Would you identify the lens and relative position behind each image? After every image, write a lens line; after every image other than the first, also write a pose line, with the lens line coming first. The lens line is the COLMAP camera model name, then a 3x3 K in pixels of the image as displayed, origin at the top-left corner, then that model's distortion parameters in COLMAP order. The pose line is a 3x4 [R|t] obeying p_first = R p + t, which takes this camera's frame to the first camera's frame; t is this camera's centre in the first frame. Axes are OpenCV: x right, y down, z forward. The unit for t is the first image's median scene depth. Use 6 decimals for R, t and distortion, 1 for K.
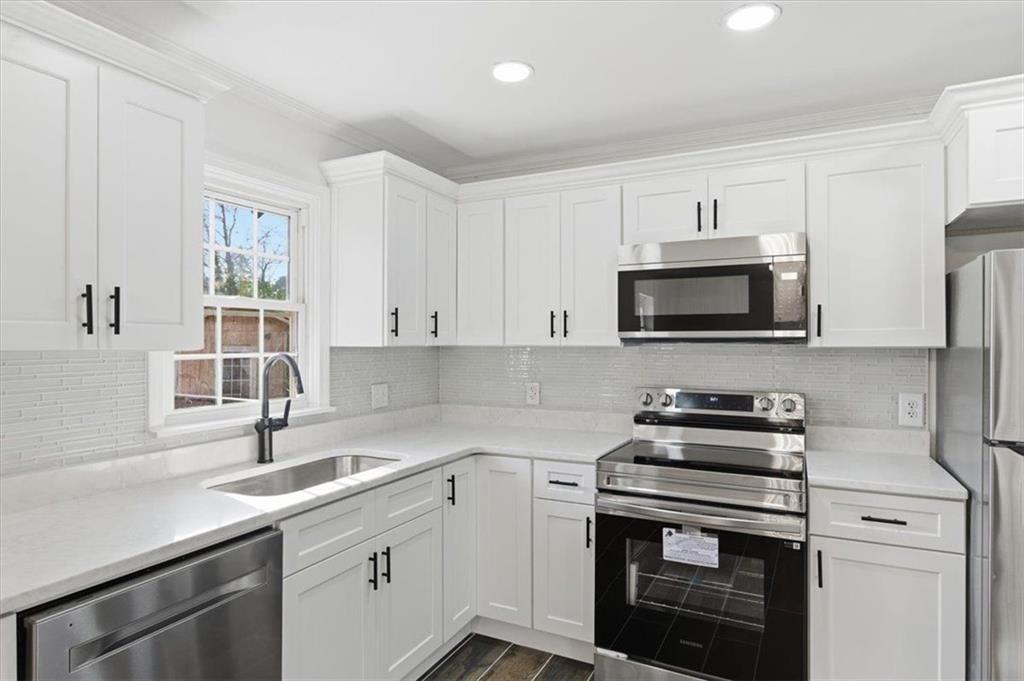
lens RADIAL K [[577.2, 0, 512.0], [0, 577.2, 340.5], [0, 0, 1]] dist [-0.004696, 0.000605]
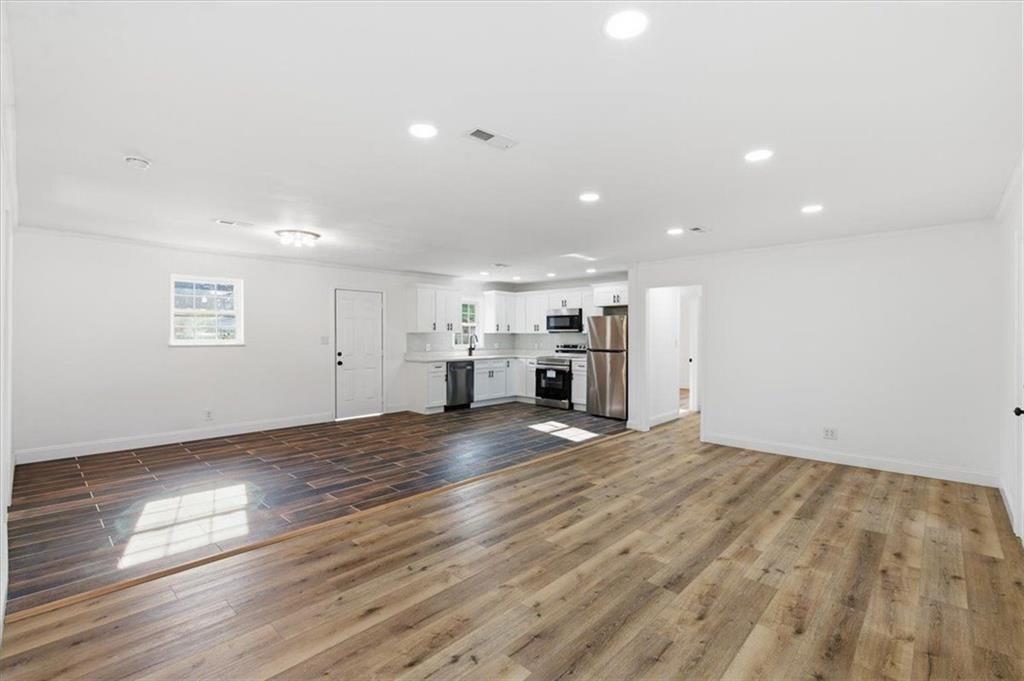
lens RADIAL K [[447.9, 0, 512.0], [0, 447.9, 340.5], [0, 0, 1]] dist [0.000938, 0.000391]
pose [[0.957707, 0.007949, -0.287634, 0.980869], [-0.004211, 0.999898, 0.013612, 0.022093], [0.287713, -0.011825, 0.957644, -2.487089]]
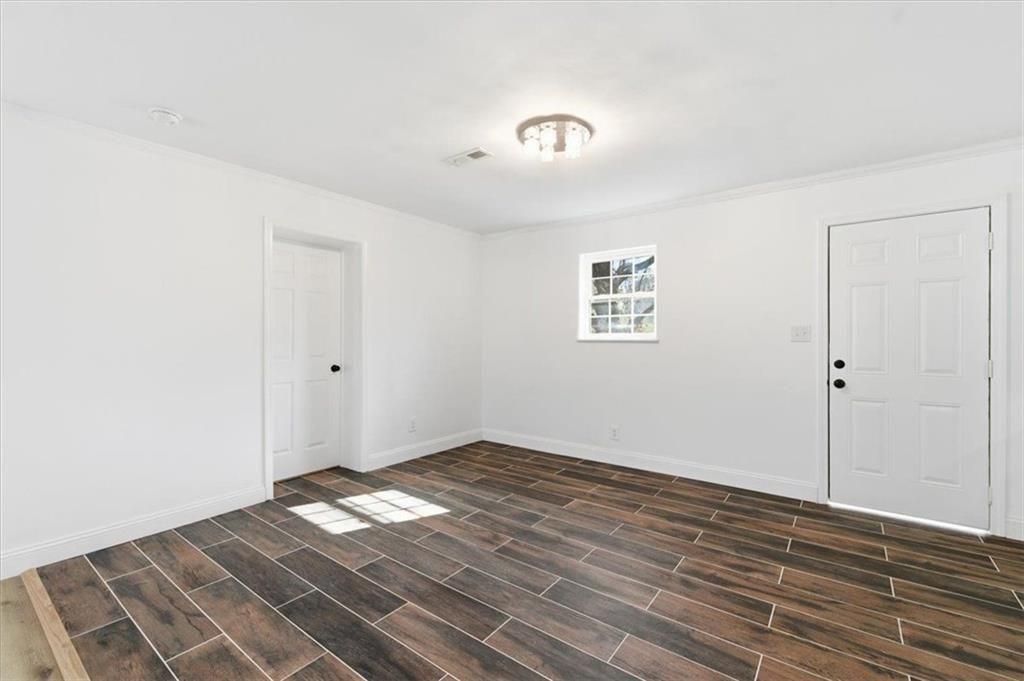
lens RADIAL K [[447.9, 0, 512.0], [0, 447.9, 340.5], [0, 0, 1]] dist [0.000938, 0.000391]
pose [[-0.176604, 0.015656, -0.984157, 0.571807], [0.001879, 0.999877, 0.015569, 0.060343], [0.984280, 0.000900, -0.176612, -0.743904]]
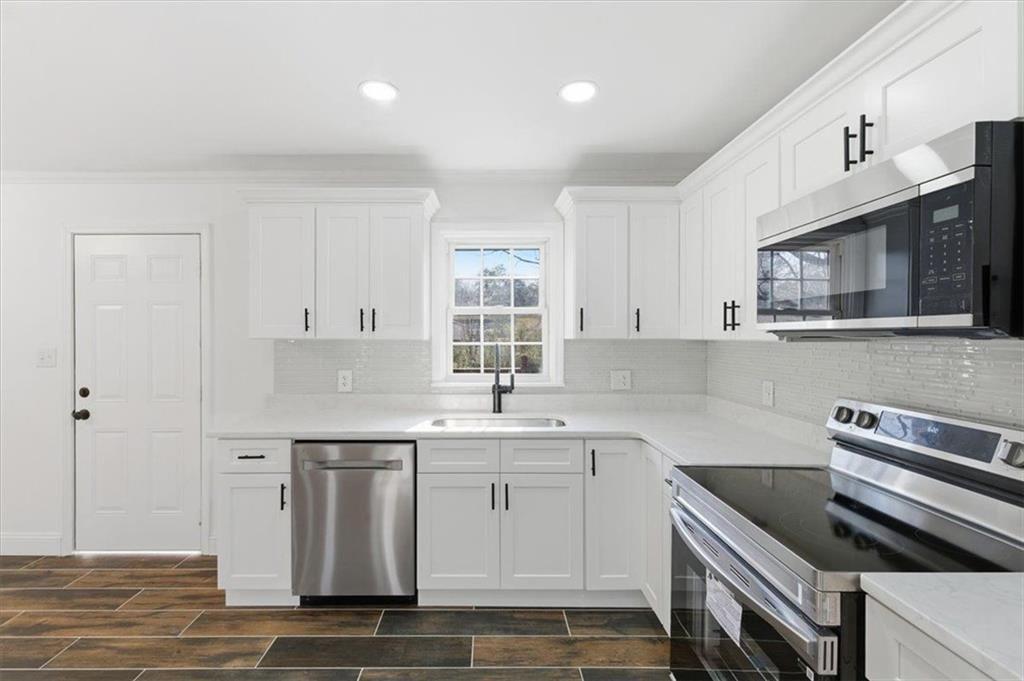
lens RADIAL K [[461.1, 0, 493.0], [0, 461.1, 337.8], [0, 0, 1]] dist [0.000461, 0.000297]
pose [[0.453110, 0.005606, -0.891437, 0.647923], [-0.000373, 0.999981, 0.006099, 0.001918], [0.891455, -0.002431, 0.453103, 0.410187]]
